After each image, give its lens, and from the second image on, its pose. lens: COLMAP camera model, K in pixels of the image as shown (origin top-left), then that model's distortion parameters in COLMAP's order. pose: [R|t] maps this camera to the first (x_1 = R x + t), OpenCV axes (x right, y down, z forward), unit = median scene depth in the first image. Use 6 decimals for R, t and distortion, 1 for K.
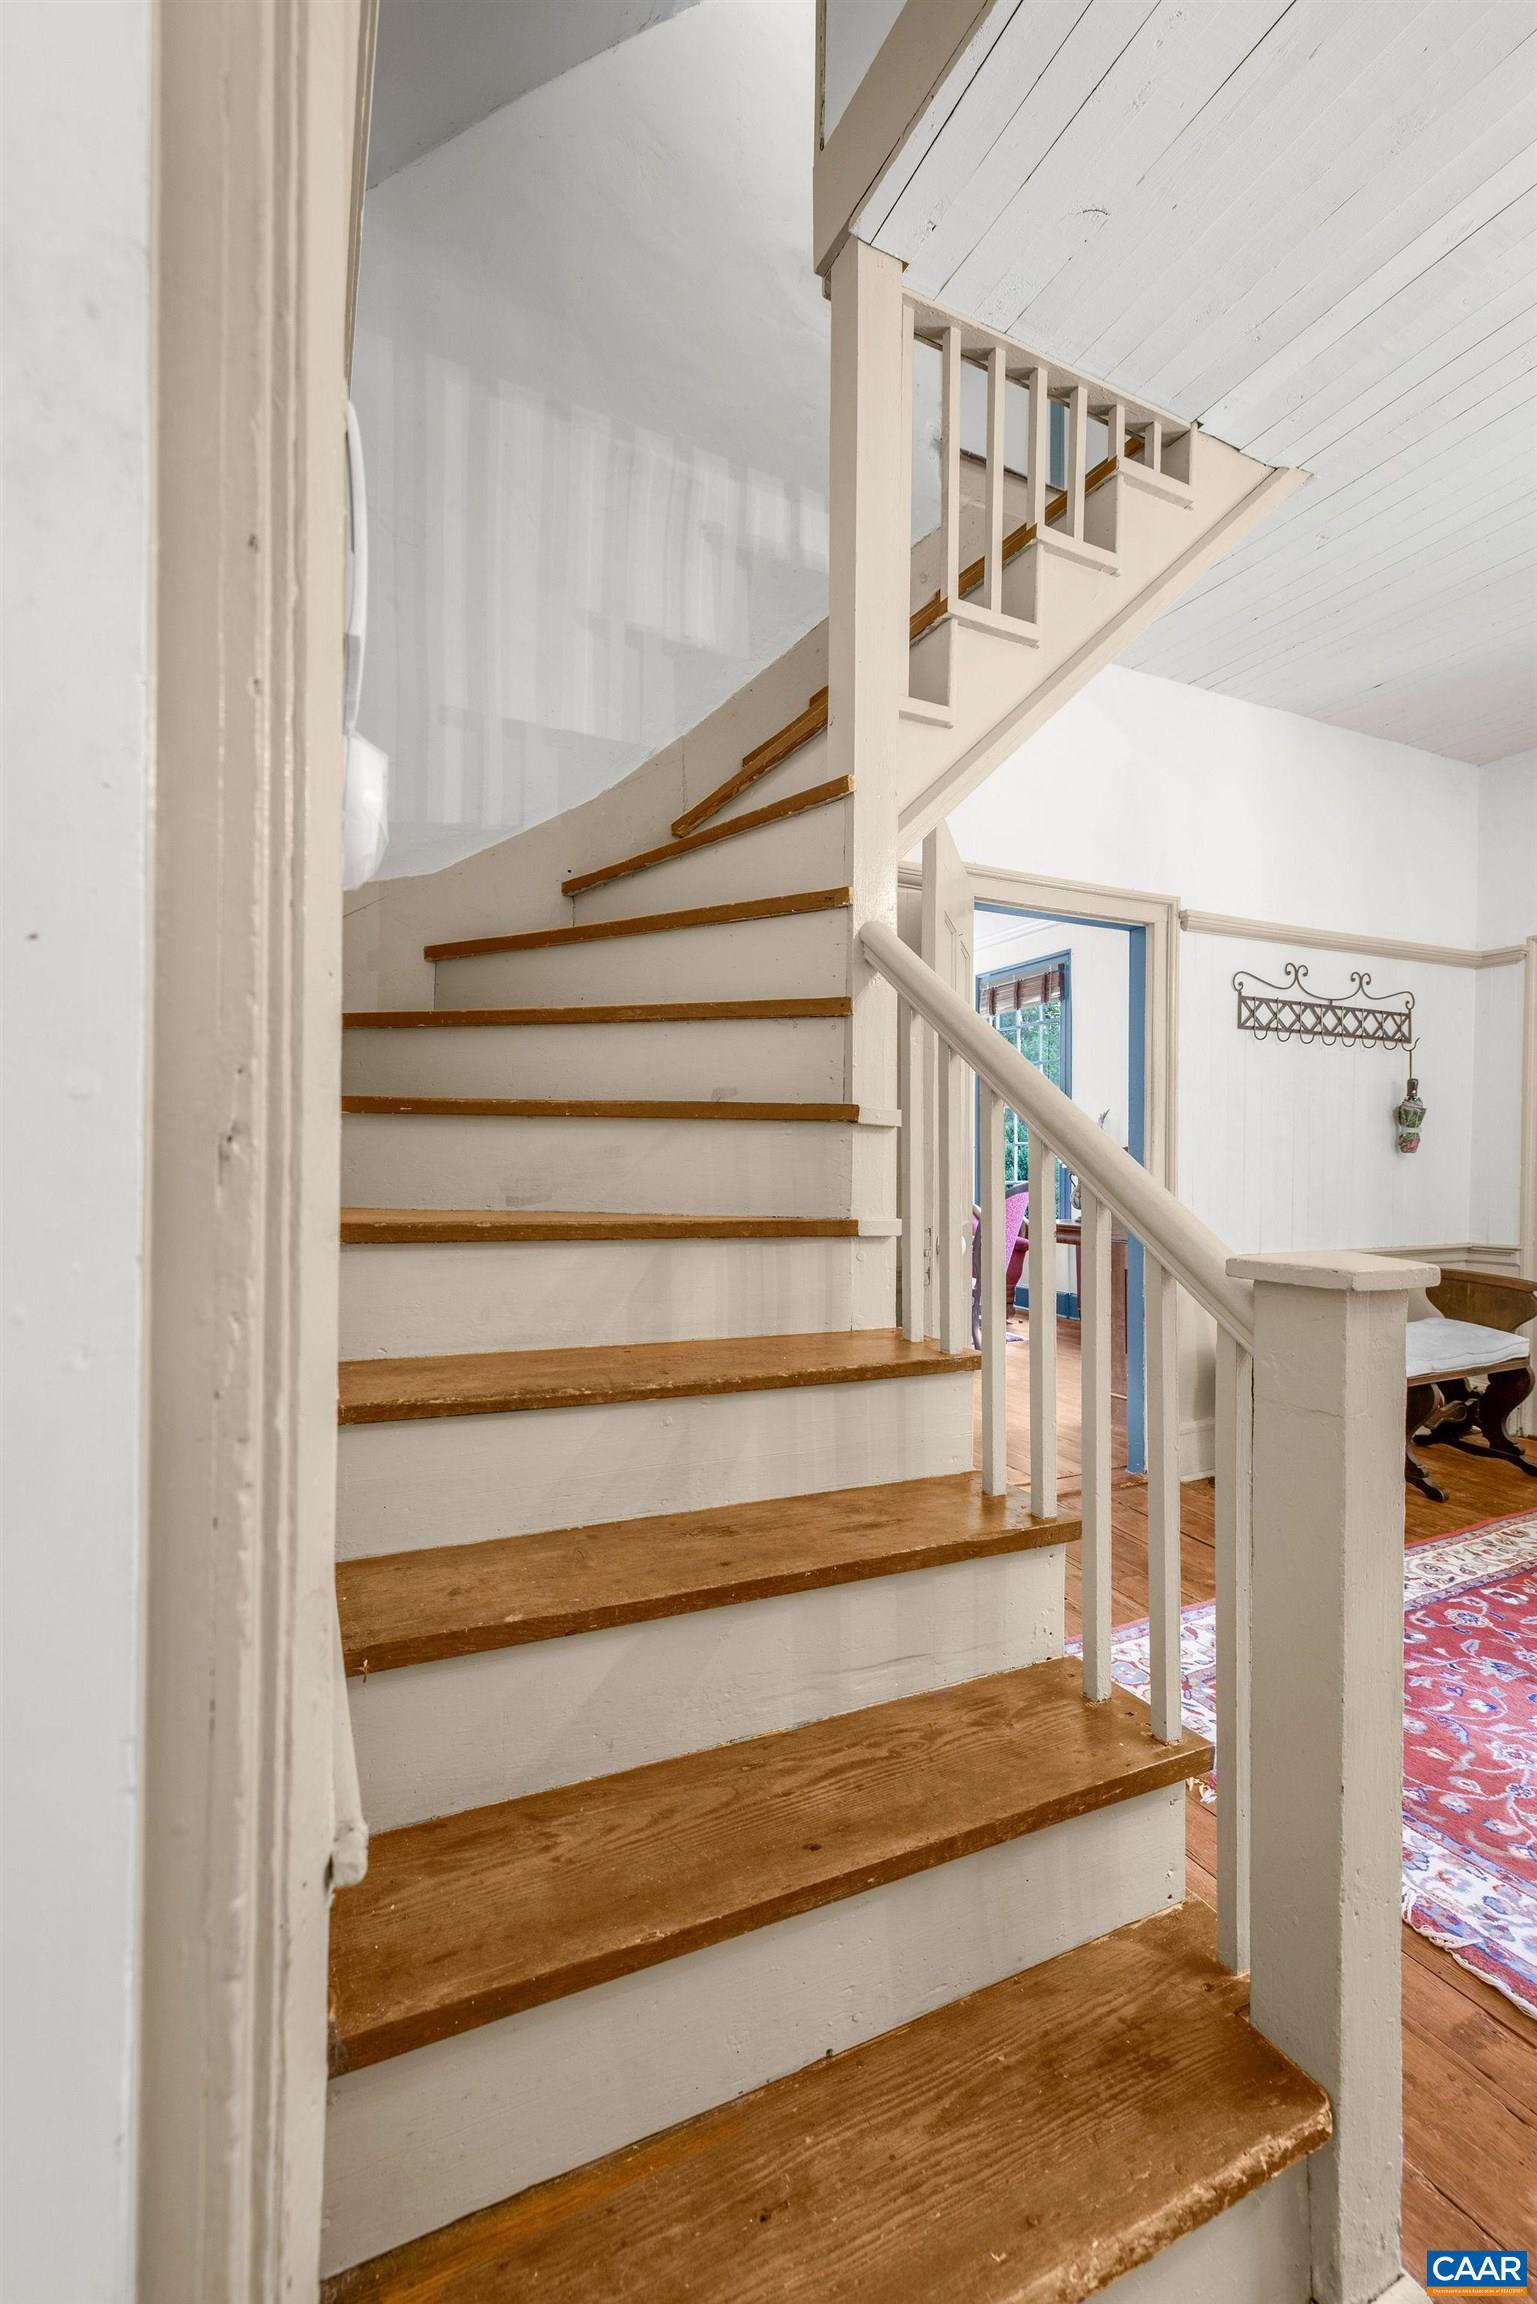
lens RADIAL K [[995.1, 0, 796.0], [0, 995.1, 1160.0], [0, 0, 1]] dist [0.014591, -0.000913]
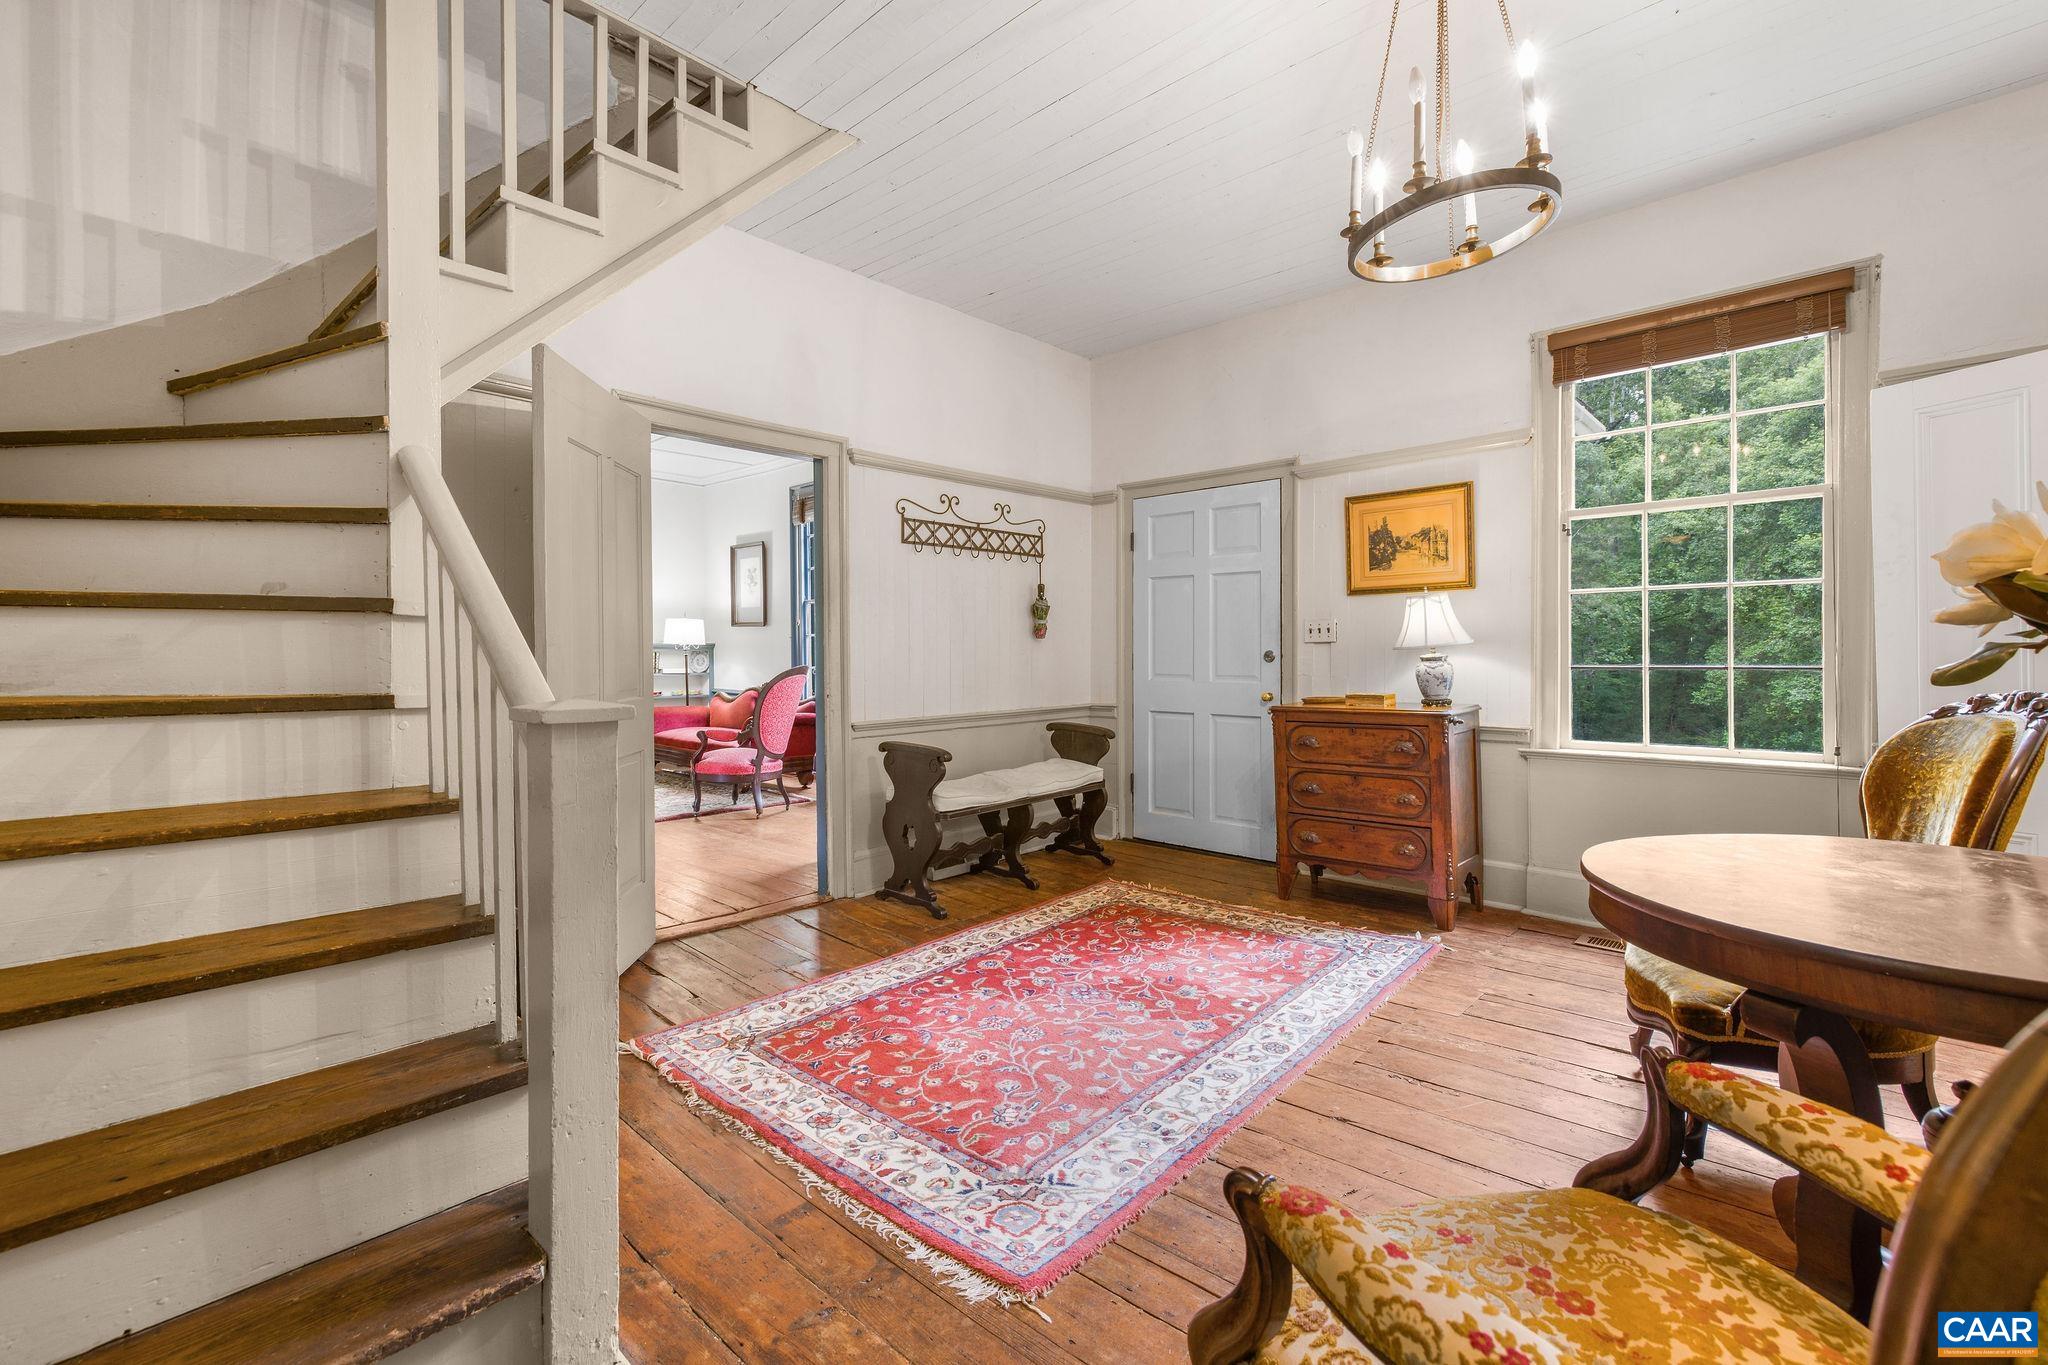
lens RADIAL K [[884.5, 0, 1031.5], [0, 884.5, 647.7], [0, 0, 1]] dist [0.014591, -0.000913]
pose [[0.935306, -0.009846, 0.353702, 0.275102], [0.010170, 0.999948, 0.000943, 0.007134], [-0.353693, 0.002715, 0.935358, -0.189904]]
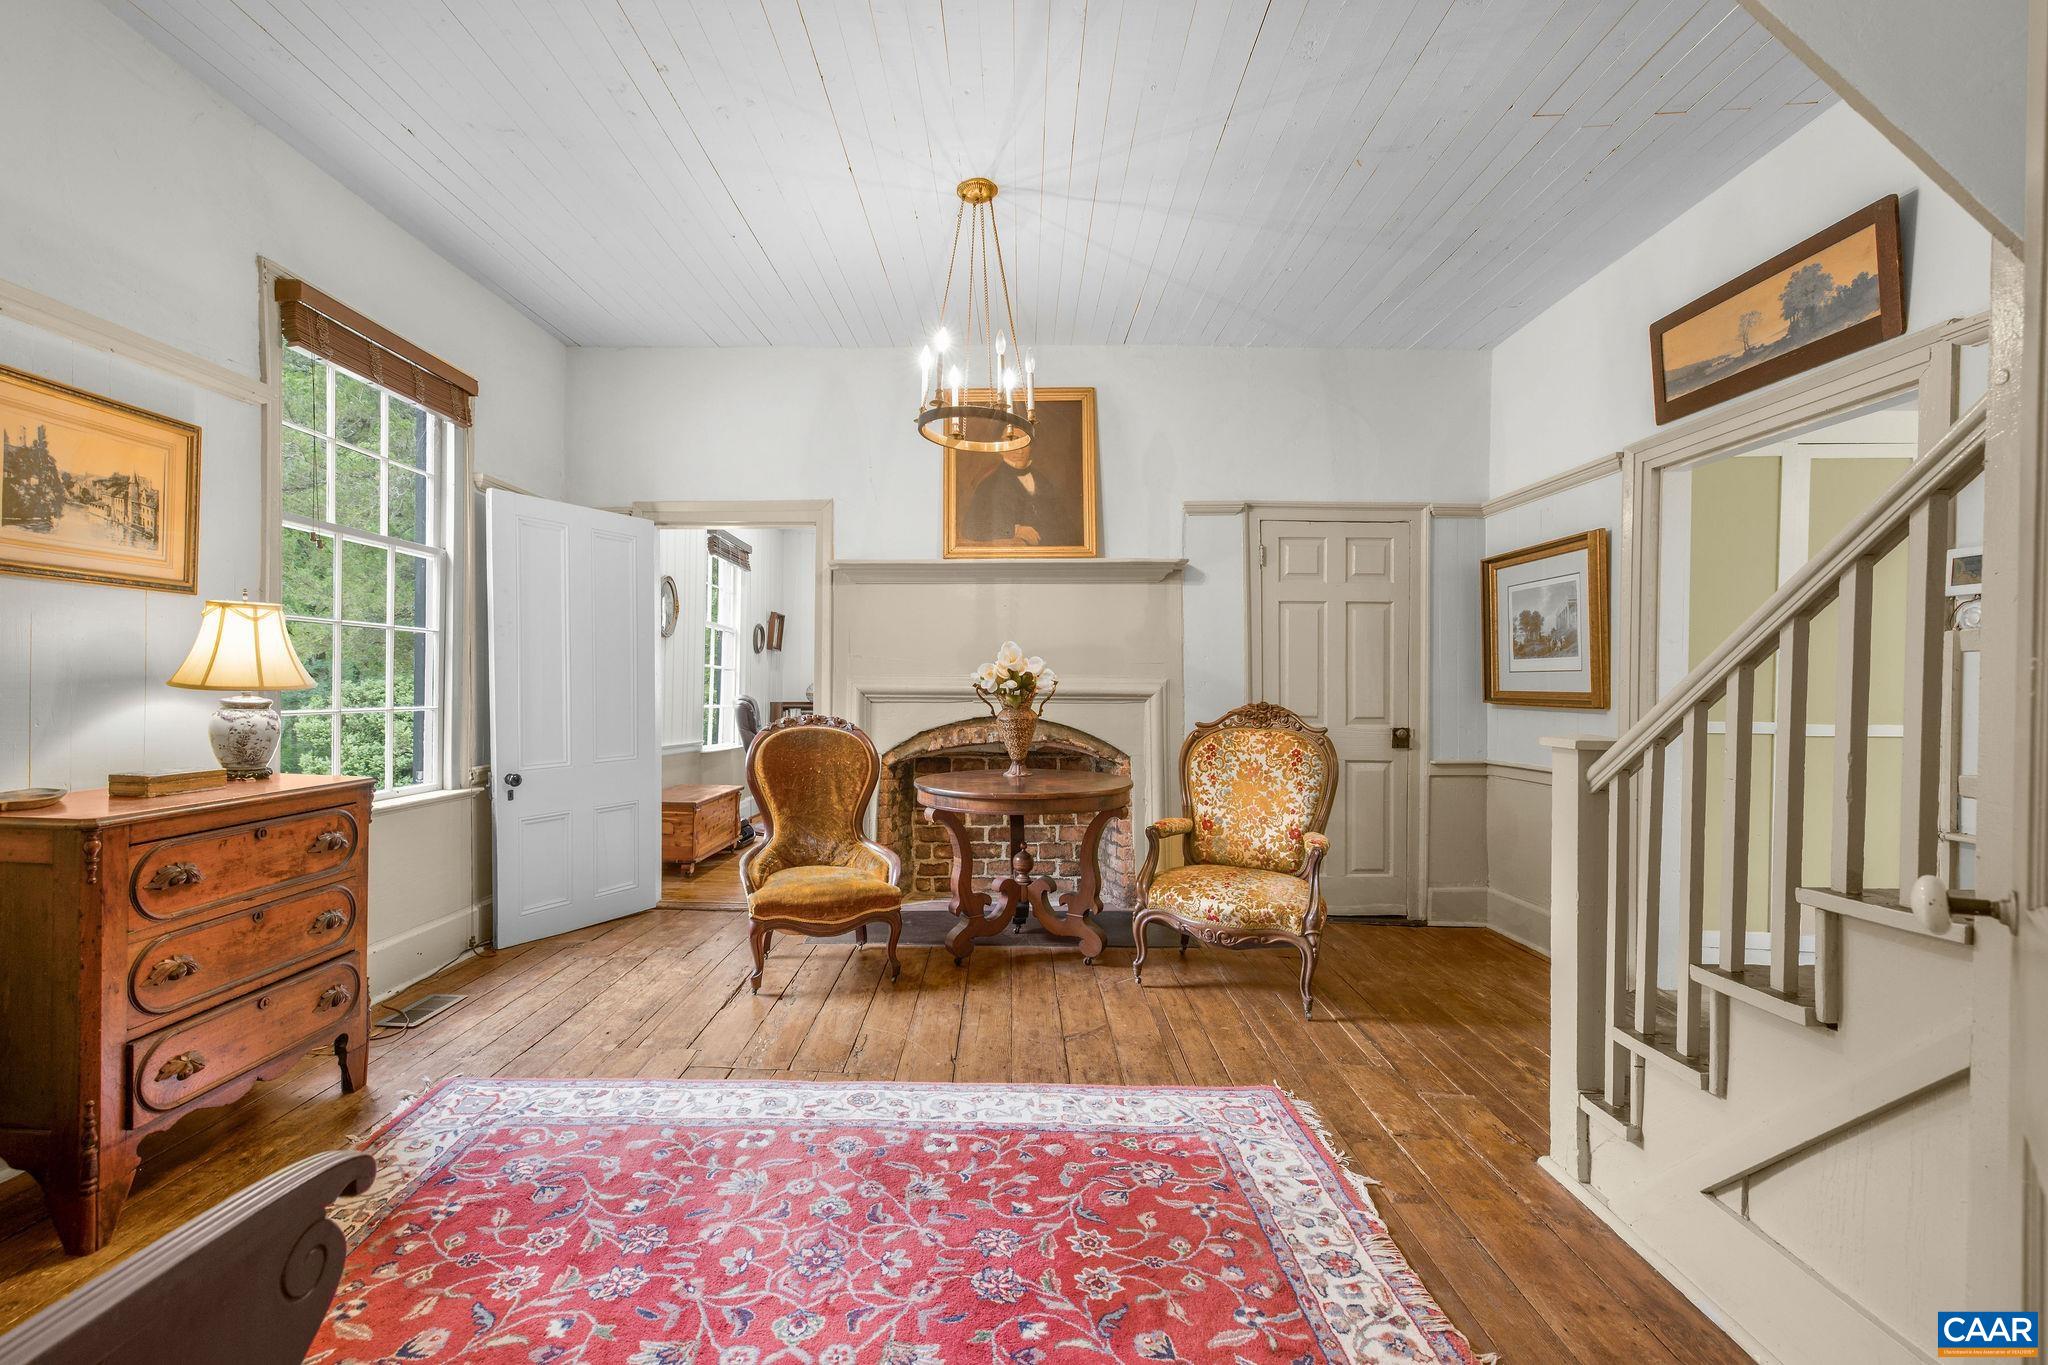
lens RADIAL K [[884.5, 0, 961.0], [0, 884.5, 699.5], [0, 0, 1]] dist [0.014591, -0.000913]
pose [[-0.869010, -0.021297, 0.494336, 0.303536], [-0.019028, 0.999773, 0.009621, 0.003919], [-0.494428, -0.001046, -0.869218, 1.365012]]
